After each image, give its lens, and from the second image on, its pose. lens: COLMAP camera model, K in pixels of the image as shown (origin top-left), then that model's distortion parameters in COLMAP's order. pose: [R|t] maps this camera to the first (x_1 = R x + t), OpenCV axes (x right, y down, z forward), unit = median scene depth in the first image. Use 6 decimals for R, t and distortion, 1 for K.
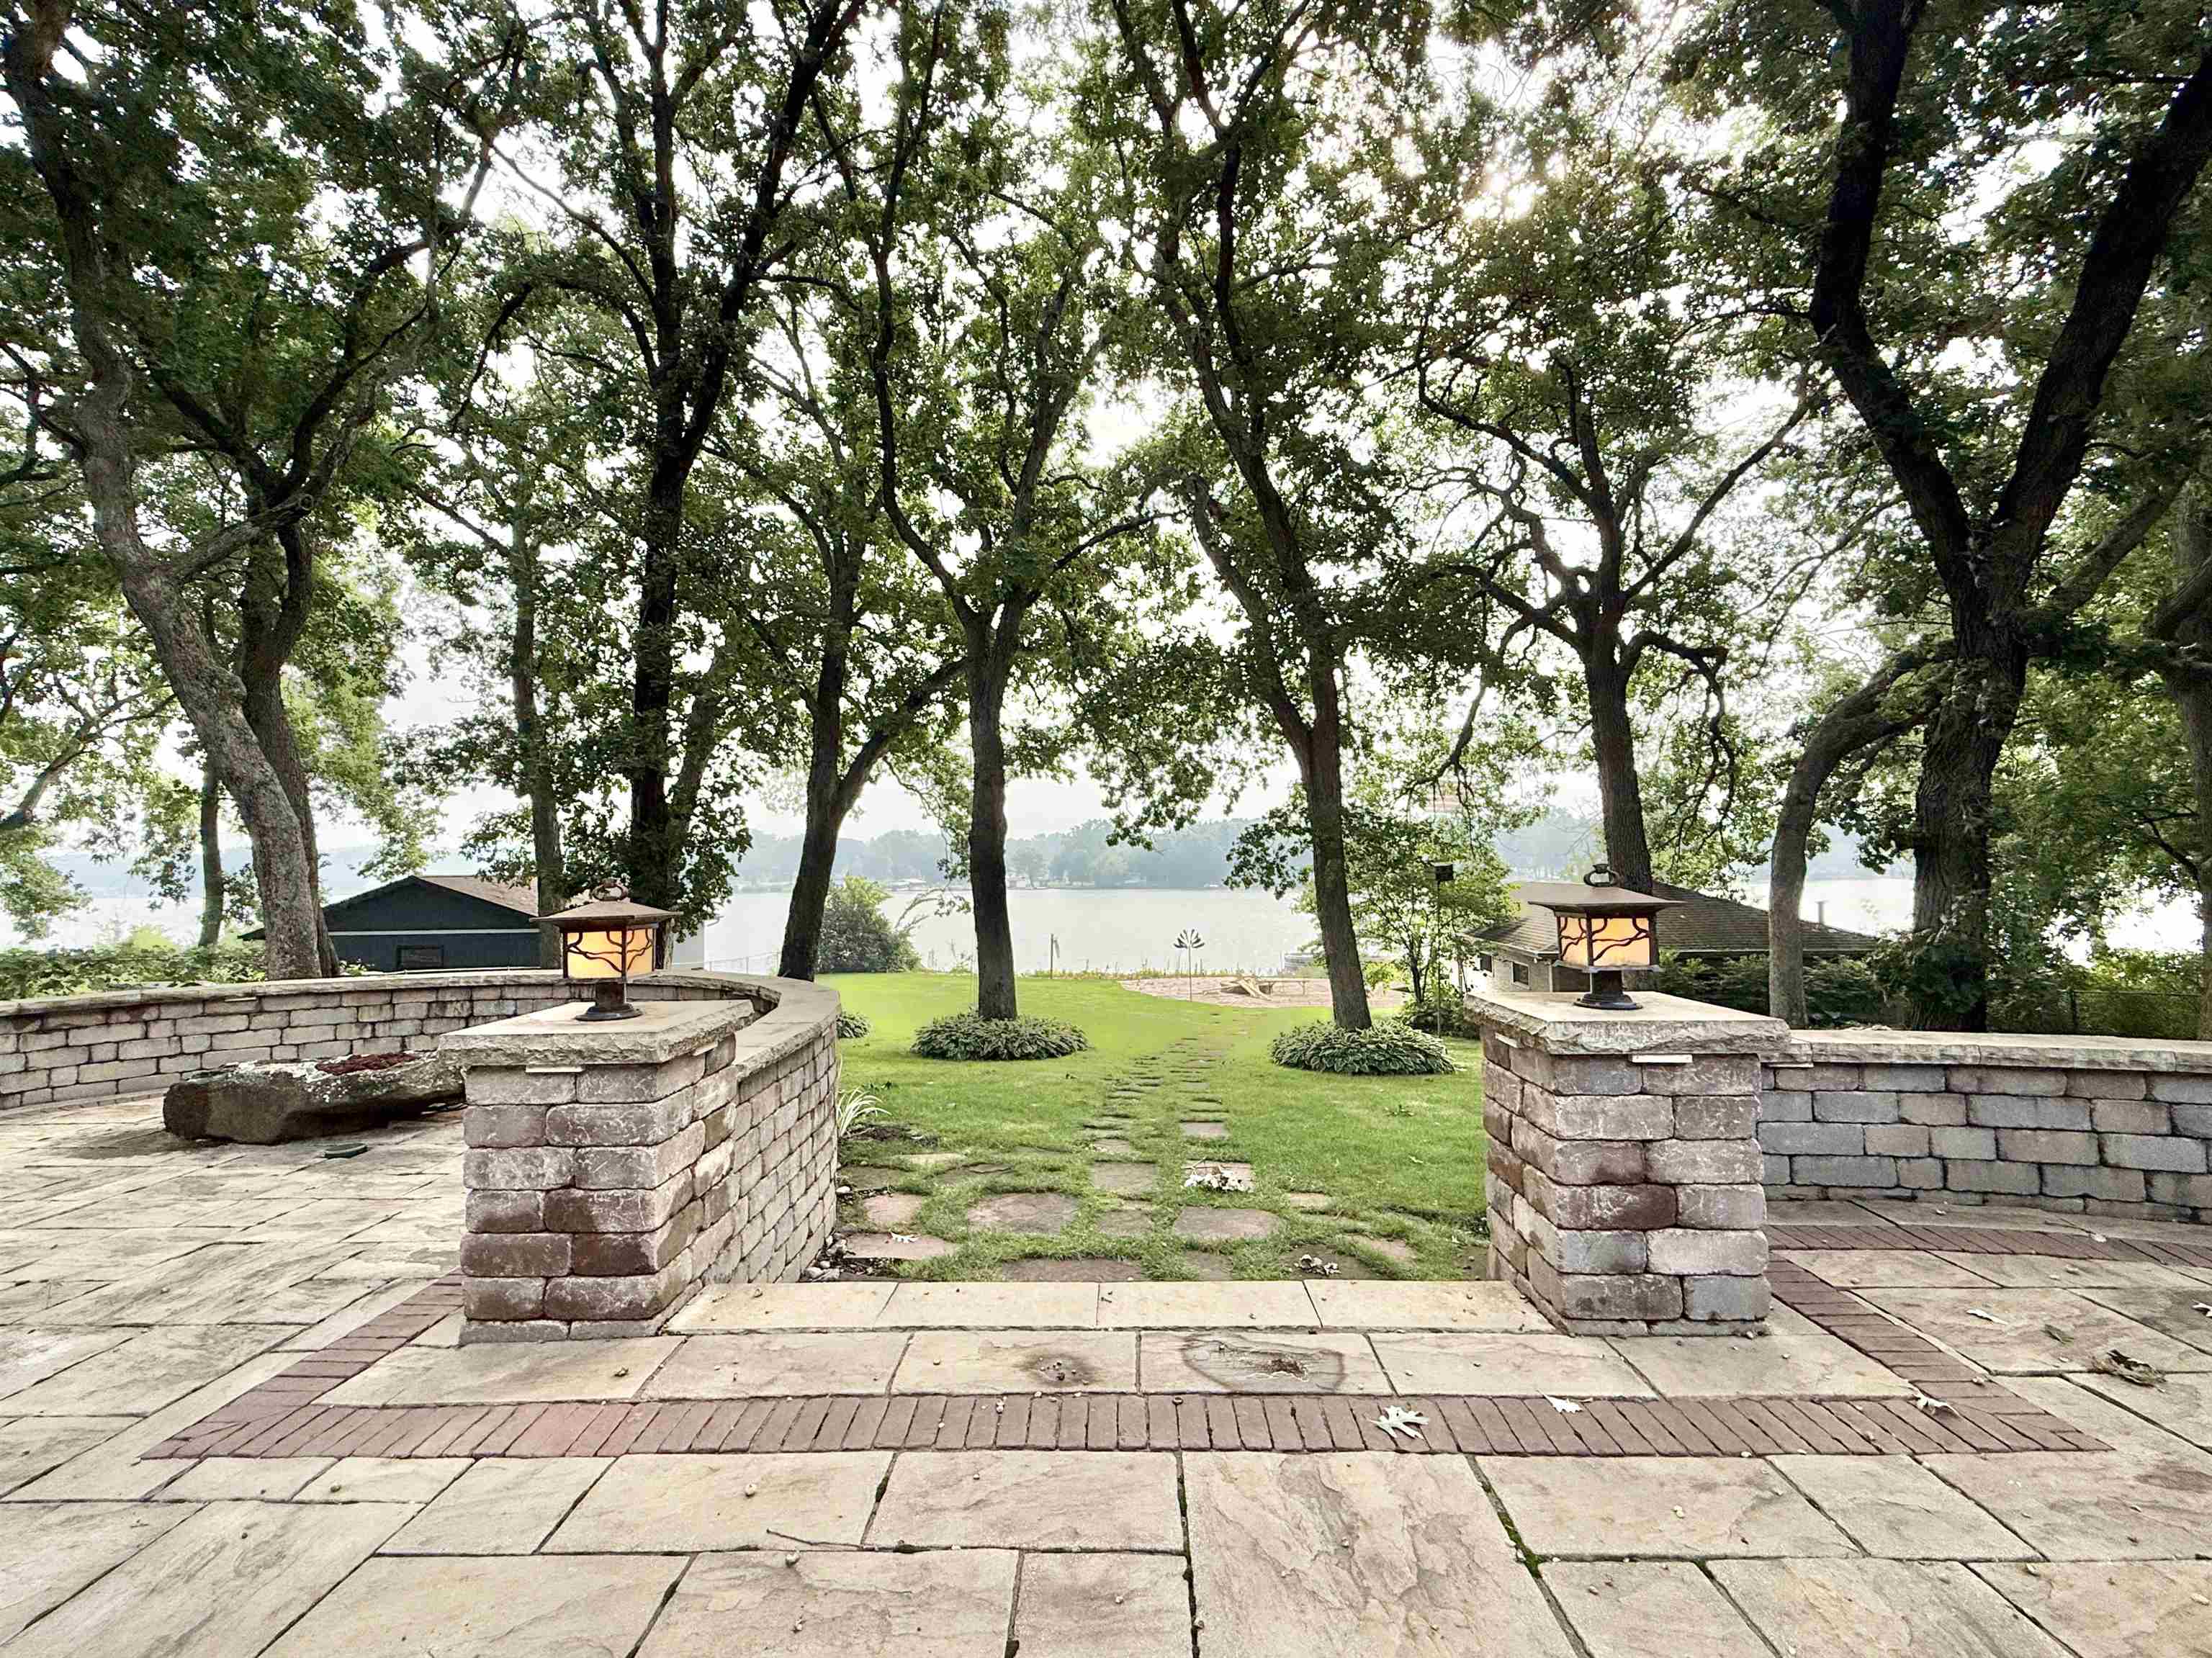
lens RADIAL K [[918.6, 0, 1106.0], [0, 918.6, 829.0], [0, 0, 1]] dist [-0.002947, -0.000246]
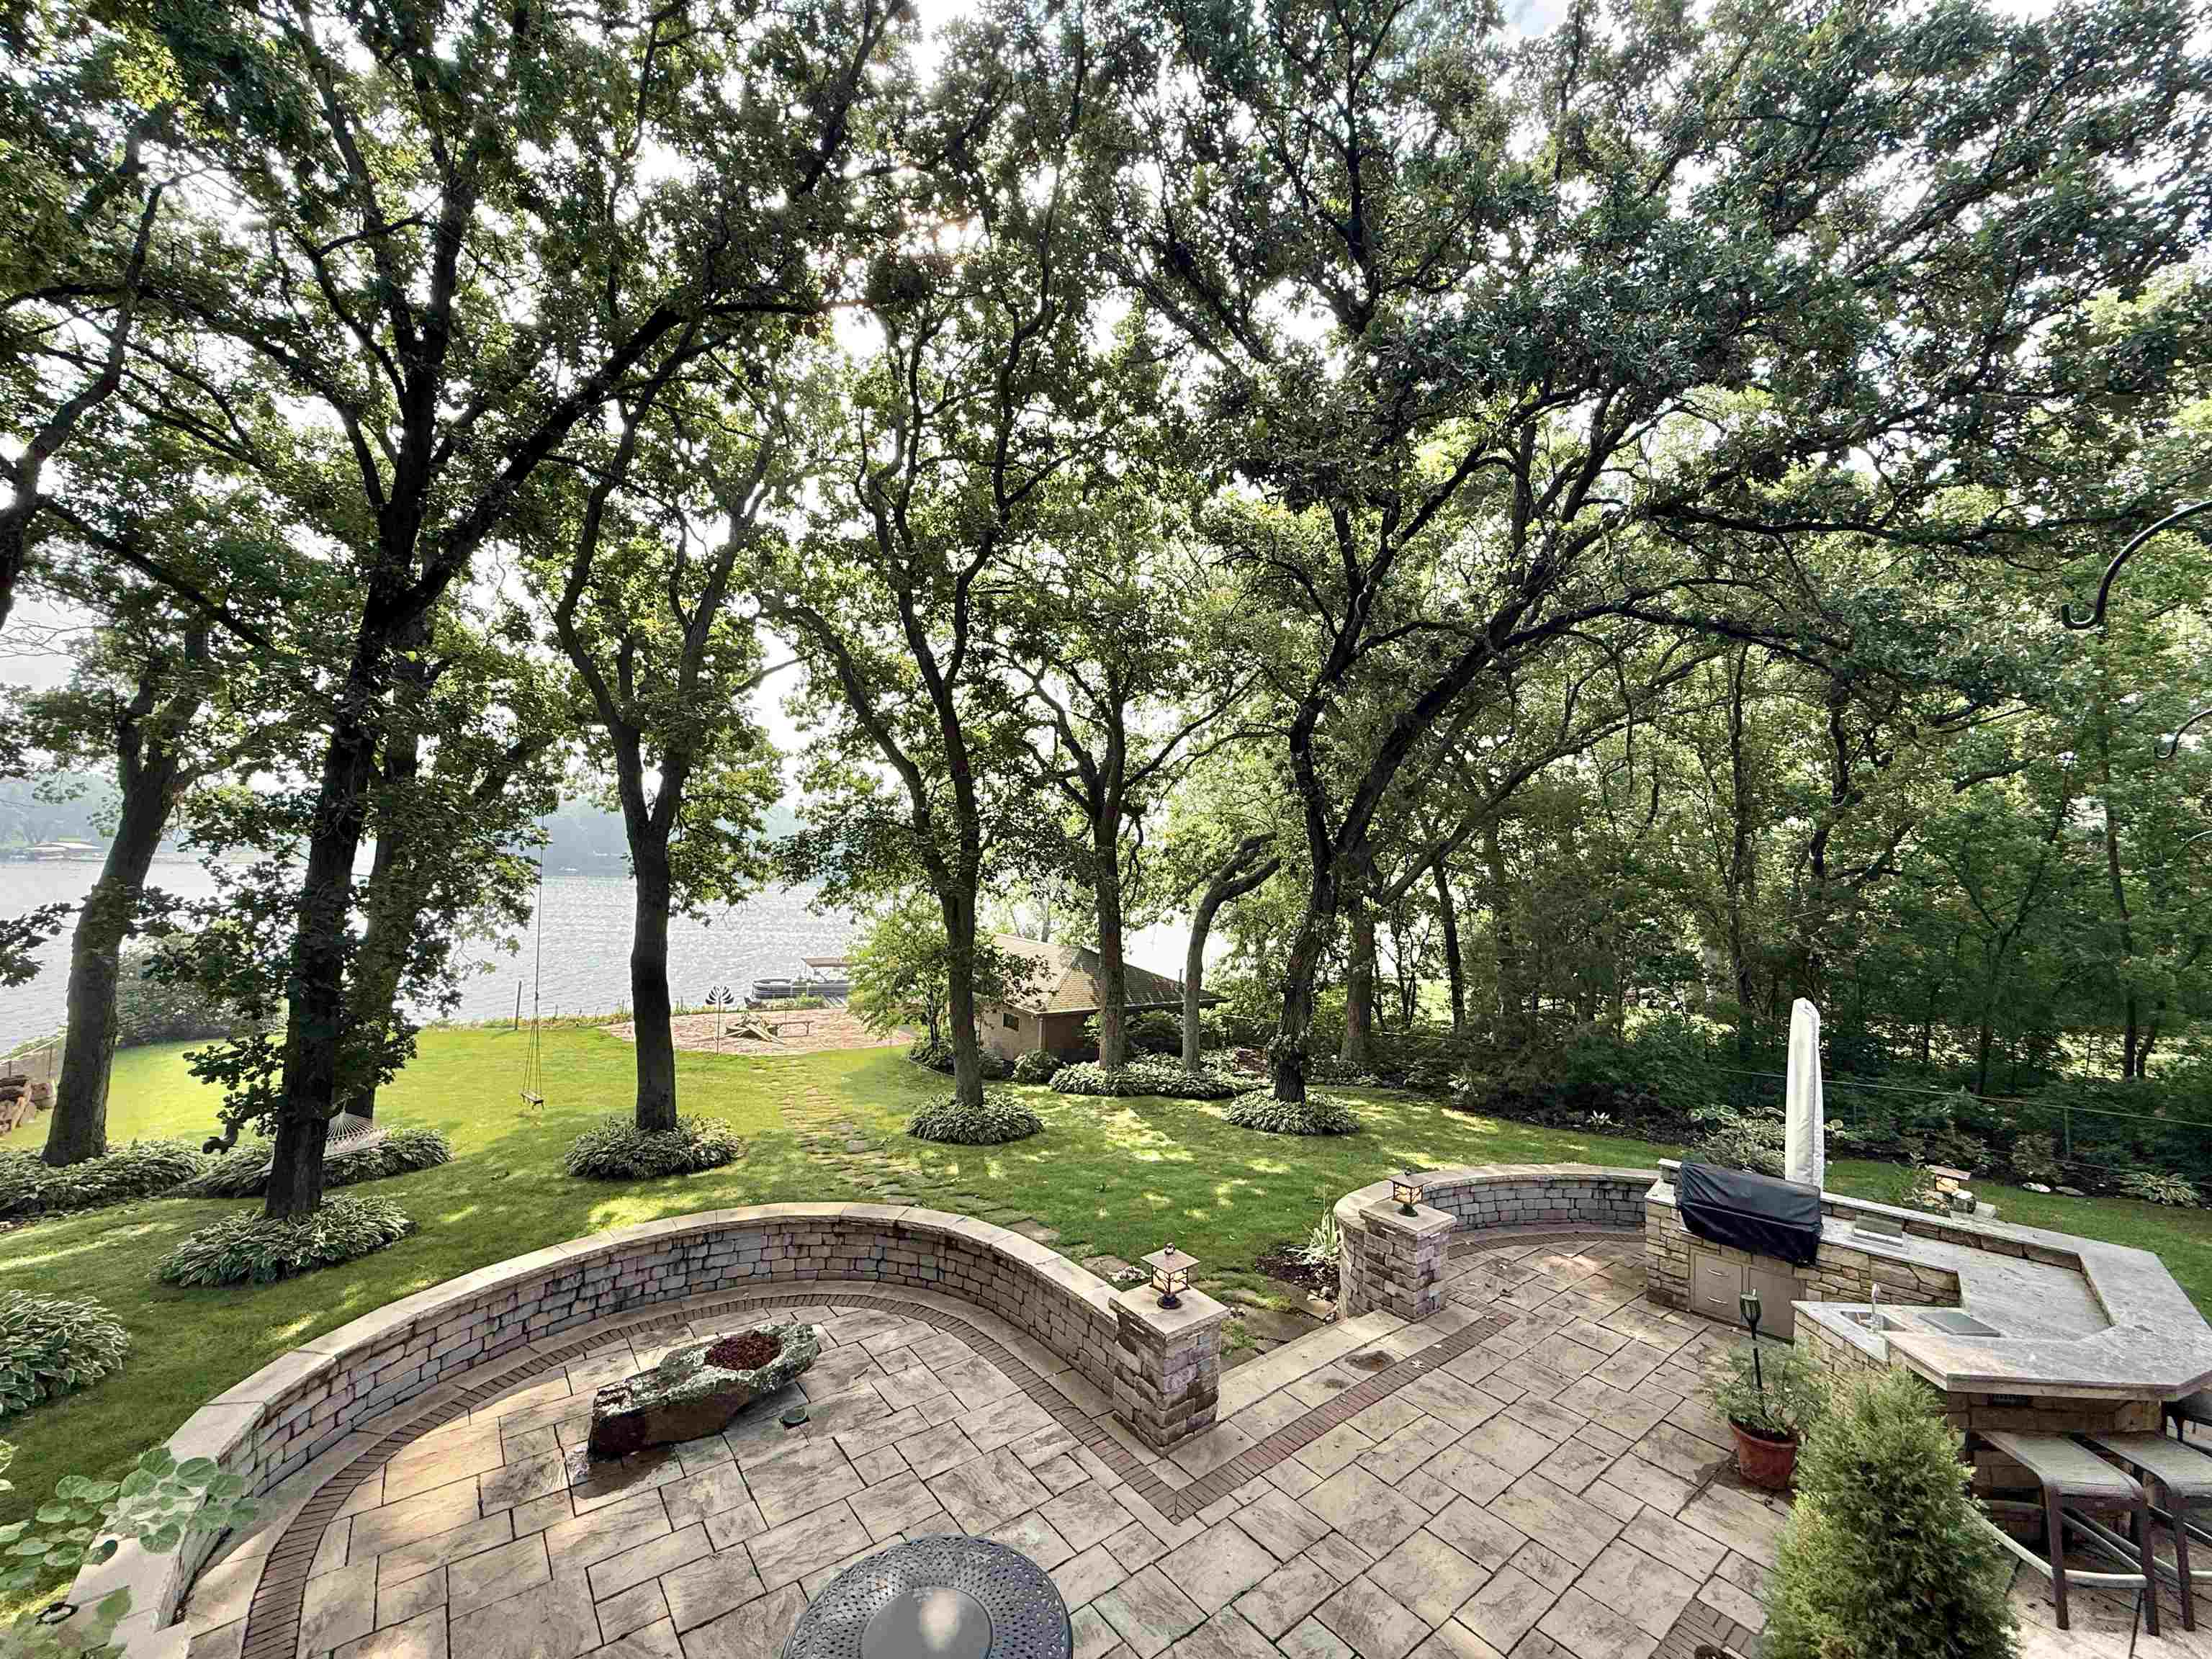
lens RADIAL K [[872.1, 0, 1090.3], [0, 872.1, 829.9], [0, 0, 1]] dist [-0.000260, -0.000253]
pose [[0.781958, 0.059174, 0.620516, -0.312395], [-0.070814, 0.997472, -0.005882, -0.142638], [-0.619296, -0.039342, 0.784171, -0.085998]]
